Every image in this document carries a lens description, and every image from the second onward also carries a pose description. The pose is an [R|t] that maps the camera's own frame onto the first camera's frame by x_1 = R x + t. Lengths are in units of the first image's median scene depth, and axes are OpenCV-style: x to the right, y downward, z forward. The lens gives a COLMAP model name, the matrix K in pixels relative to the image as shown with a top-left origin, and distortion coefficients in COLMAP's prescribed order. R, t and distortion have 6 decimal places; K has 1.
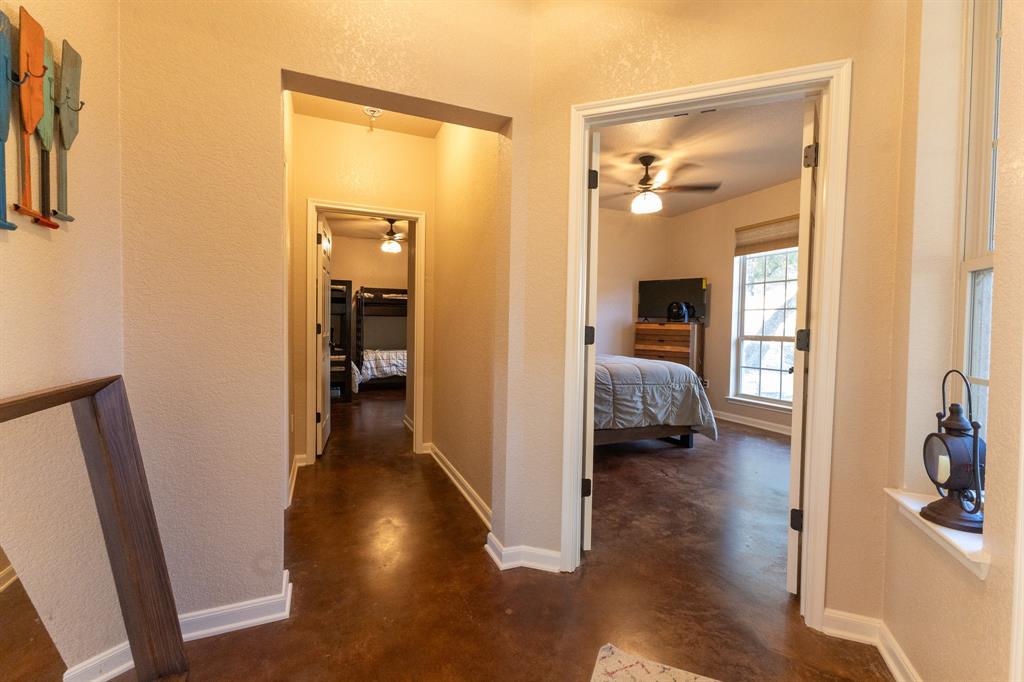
lens RADIAL K [[447.7, 0, 506.8], [0, 447.7, 340.6], [0, 0, 1]] dist [0.005154, -0.000858]
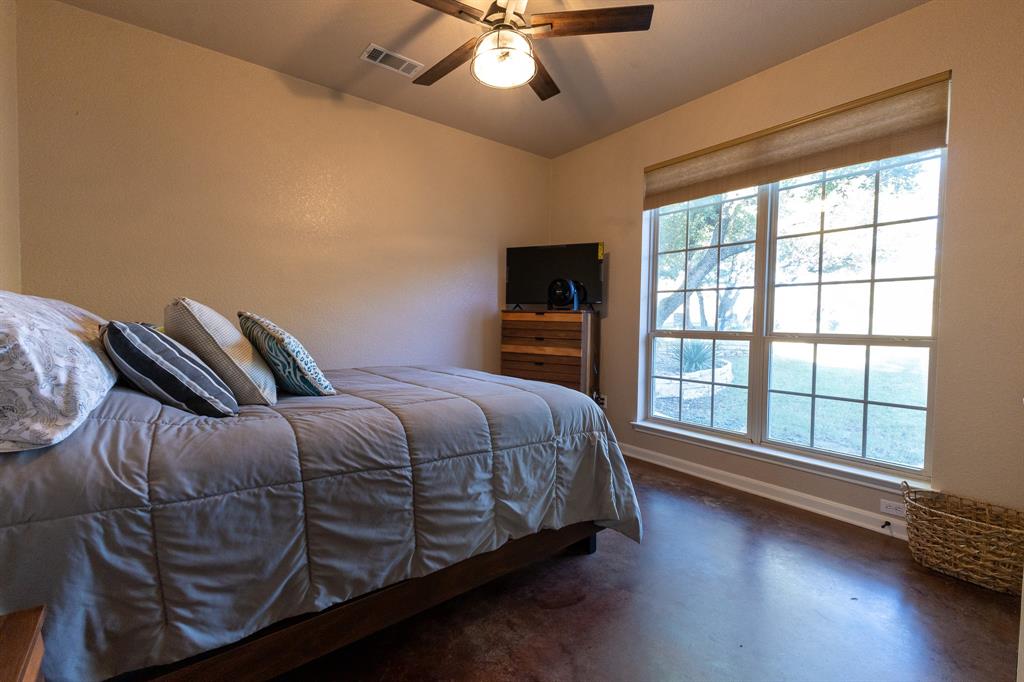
lens RADIAL K [[447.7, 0, 512.1], [0, 447.7, 341.1], [0, 0, 1]] dist [0.005154, -0.000858]
pose [[0.966300, -0.014359, 0.257016, 0.154993], [0.010164, 0.999793, 0.017643, -0.009062], [-0.257216, -0.014436, 0.966246, 0.425251]]
